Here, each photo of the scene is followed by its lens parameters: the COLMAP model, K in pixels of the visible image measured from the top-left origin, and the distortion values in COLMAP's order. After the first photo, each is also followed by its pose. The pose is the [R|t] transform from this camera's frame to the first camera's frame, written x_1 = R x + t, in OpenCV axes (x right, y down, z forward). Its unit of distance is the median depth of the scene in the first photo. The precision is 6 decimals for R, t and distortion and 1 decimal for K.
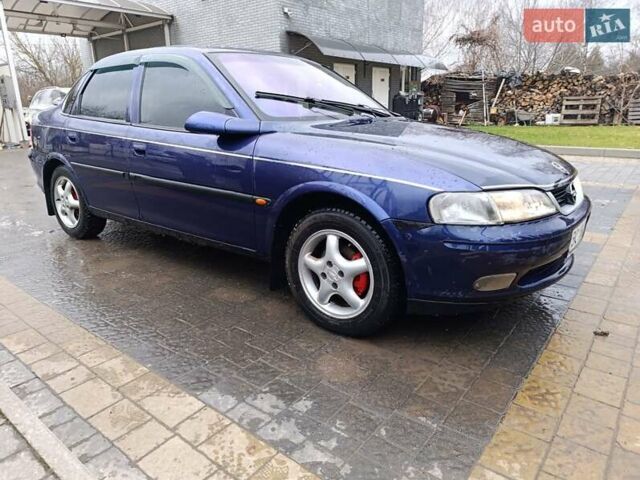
lens RADIAL K [[437.7, 0, 319.1], [0, 437.7, 241.5], [0, 0, 1]] dist [0.006276, -0.027022]
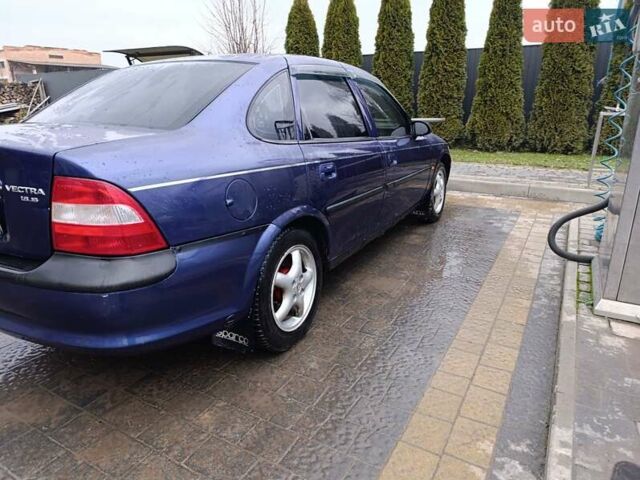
lens RADIAL K [[437.7, 0, 318.2], [0, 437.7, 240.6], [0, 0, 1]] dist [0.006276, -0.027022]
pose [[-0.145030, -0.281759, 0.948461, -2.258047], [0.308658, 0.897875, 0.313928, -0.644605], [-0.940051, 0.338279, -0.043252, 1.953369]]
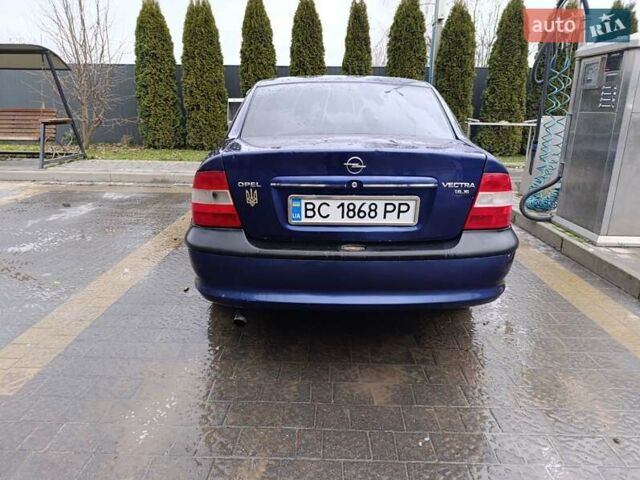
lens RADIAL K [[437.7, 0, 321.2], [0, 437.7, 241.8], [0, 0, 1]] dist [0.006276, -0.027022]
pose [[-0.599504, -0.219602, 0.769656, -2.202443], [0.244717, 0.865278, 0.437501, -0.758418], [-0.762043, 0.450632, -0.464997, 2.286873]]
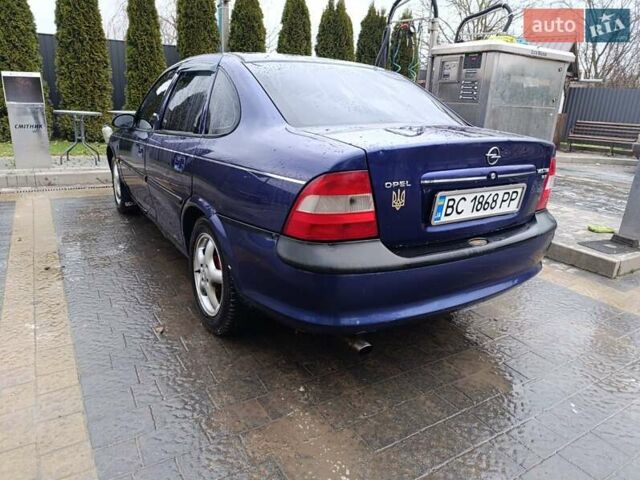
lens RADIAL K [[437.7, 0, 319.5], [0, 437.7, 240.2], [0, 0, 1]] dist [0.006276, -0.027022]
pose [[-0.941997, -0.120424, 0.313272, -1.959929], [0.079275, 0.827162, 0.556344, -0.790548], [-0.326124, 0.548909, -0.769638, 2.396604]]
